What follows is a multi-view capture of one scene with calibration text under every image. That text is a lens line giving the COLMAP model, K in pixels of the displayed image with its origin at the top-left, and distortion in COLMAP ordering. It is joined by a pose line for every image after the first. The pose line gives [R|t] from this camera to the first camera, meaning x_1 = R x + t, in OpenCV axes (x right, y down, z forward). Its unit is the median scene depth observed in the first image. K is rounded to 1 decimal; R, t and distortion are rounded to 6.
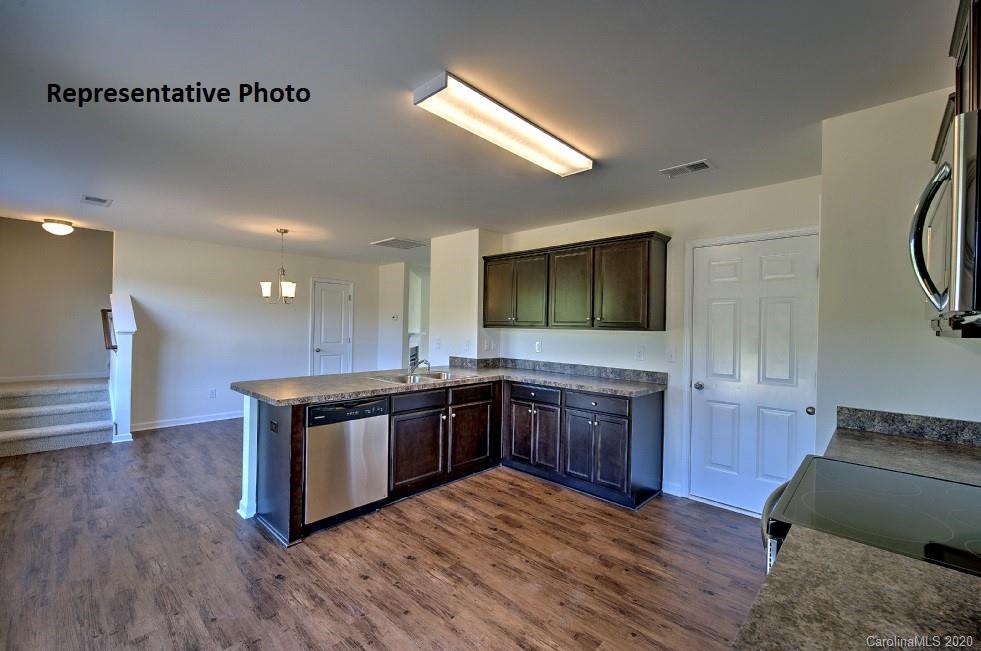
lens RADIAL K [[417.7, 0, 472.3], [0, 417.7, 322.4], [0, 0, 1]] dist [0.002509, 0.000039]
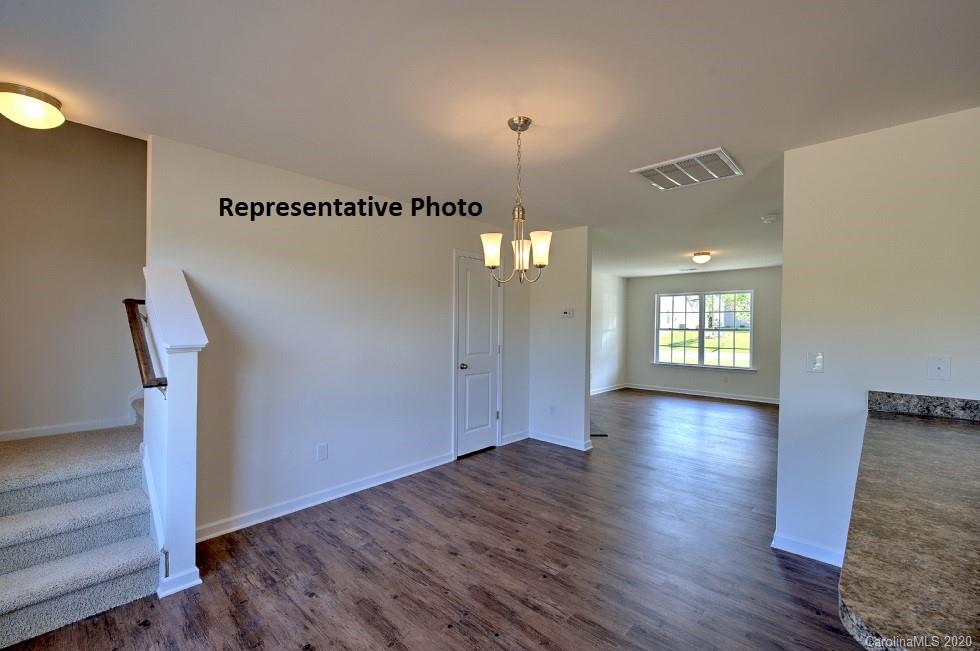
lens RADIAL K [[417.3, 0, 483.8], [0, 417.3, 325.1], [0, 0, 1]] dist [0.002509, 0.000039]
pose [[0.999964, -0.008448, 0.000909, -0.493918], [0.008436, 0.999888, 0.012402, -0.003858], [-0.001013, -0.012394, 0.999923, 0.538305]]
